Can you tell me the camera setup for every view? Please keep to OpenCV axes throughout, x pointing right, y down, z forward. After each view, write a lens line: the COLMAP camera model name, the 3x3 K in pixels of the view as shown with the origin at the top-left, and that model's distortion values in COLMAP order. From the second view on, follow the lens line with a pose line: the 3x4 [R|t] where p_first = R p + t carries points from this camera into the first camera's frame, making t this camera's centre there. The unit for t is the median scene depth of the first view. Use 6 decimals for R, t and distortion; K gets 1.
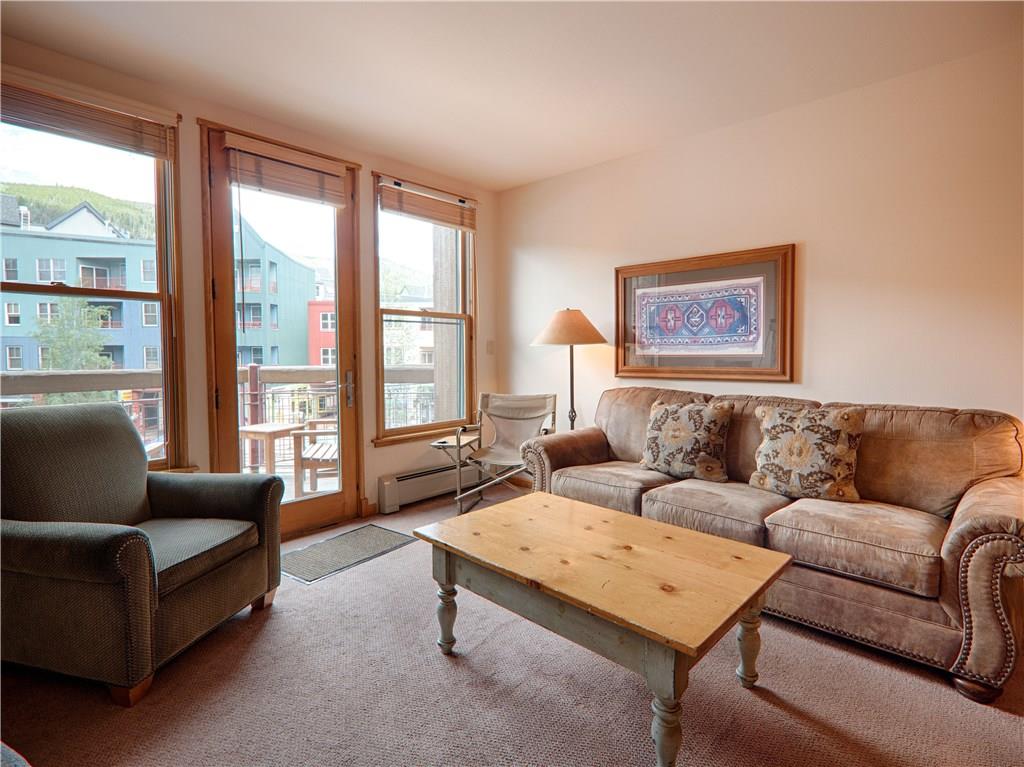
lens RADIAL K [[517.5, 0, 517.3], [0, 517.5, 376.6], [0, 0, 1]] dist [0.004229, 0.000599]
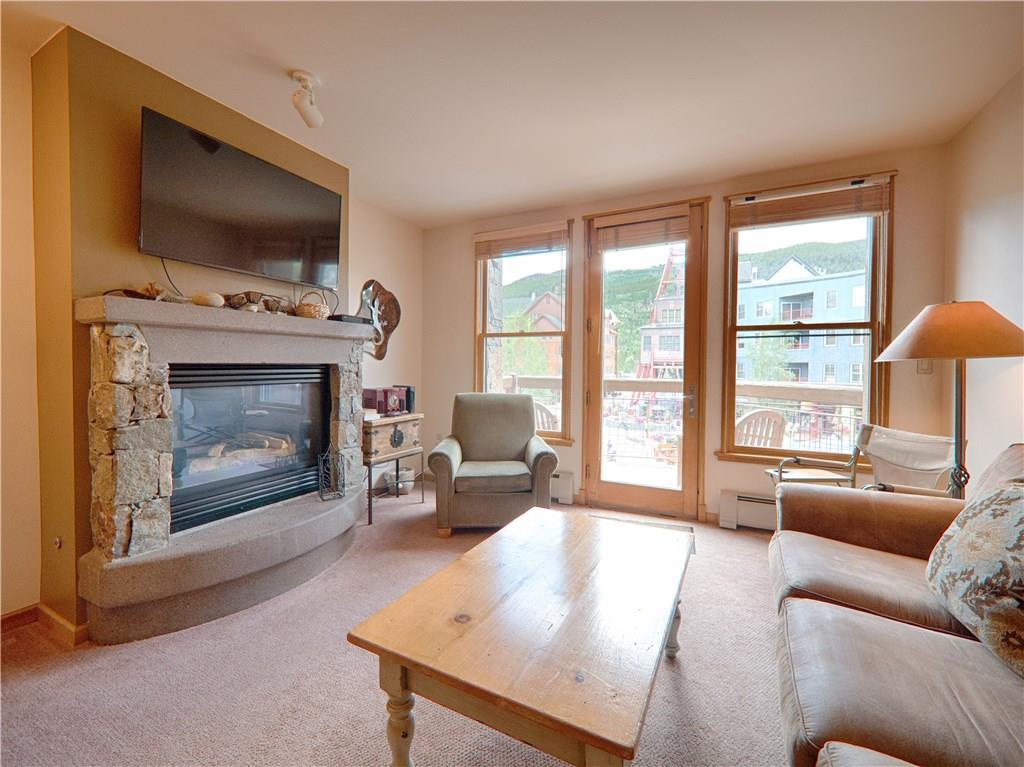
lens RADIAL K [[431.3, 0, 513.2], [0, 431.3, 377.8], [0, 0, 1]] dist [-0.003654, 0.000433]
pose [[0.273165, 0.031306, -0.961458, 0.440674], [-0.054693, 0.998359, 0.016968, -0.020321], [0.960411, 0.047950, 0.274429, 0.355691]]
